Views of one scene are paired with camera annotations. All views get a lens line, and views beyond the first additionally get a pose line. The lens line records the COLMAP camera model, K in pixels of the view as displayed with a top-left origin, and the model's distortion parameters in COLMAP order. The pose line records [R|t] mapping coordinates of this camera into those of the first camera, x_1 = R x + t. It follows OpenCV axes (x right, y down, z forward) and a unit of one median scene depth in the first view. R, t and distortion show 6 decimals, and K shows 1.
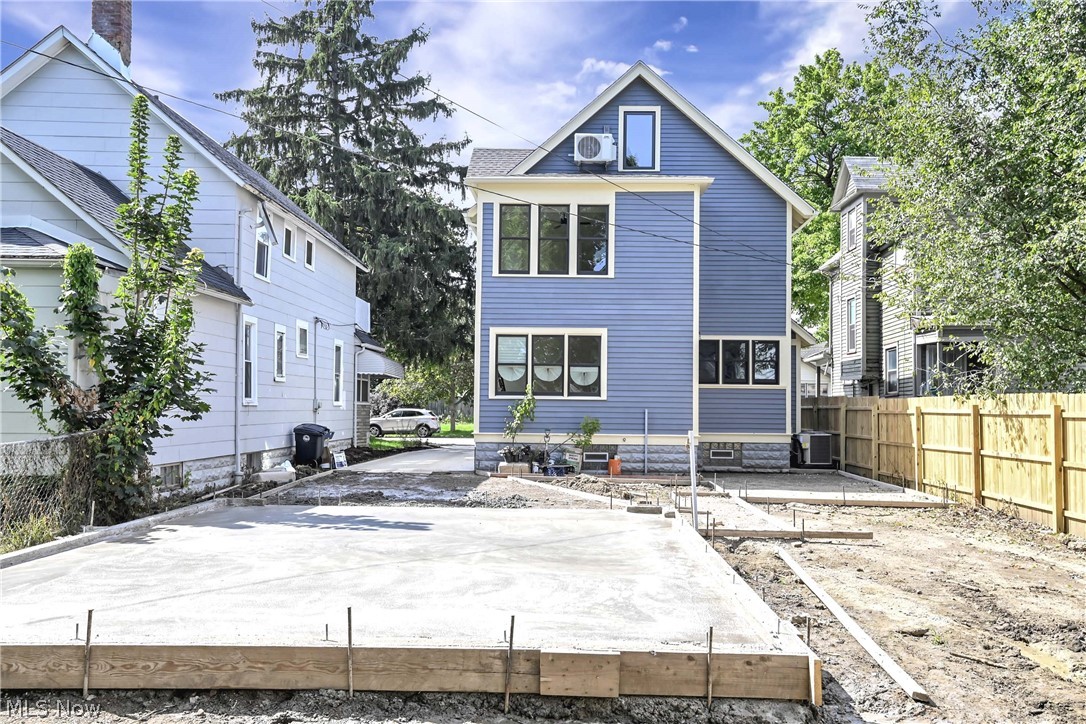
lens RADIAL K [[890.2, 0, 543.0], [0, 890.2, 362.0], [0, 0, 1]] dist [0.001543, 0.003548]
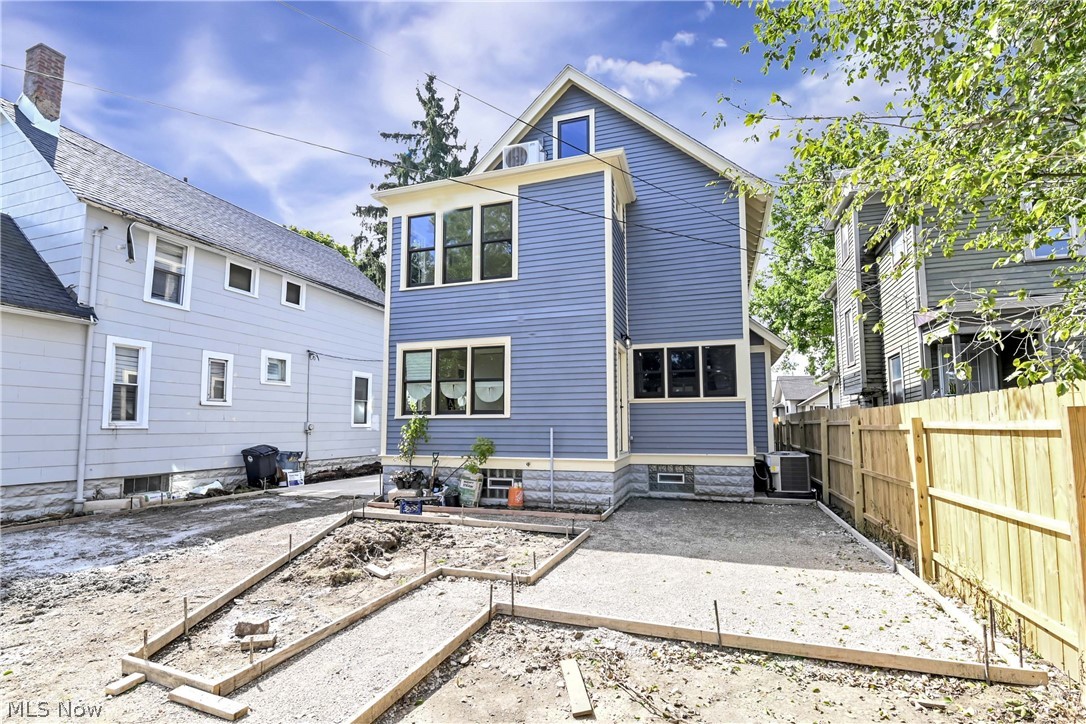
lens RADIAL K [[493.4, 0, 547.4], [0, 493.4, 380.0], [0, 0, 1]] dist [-0.016601, -0.000177]
pose [[0.959951, -0.038589, -0.277496, 0.239632], [0.026618, 0.998551, -0.046779, 0.028910], [0.278899, 0.037519, 0.959587, 0.538500]]
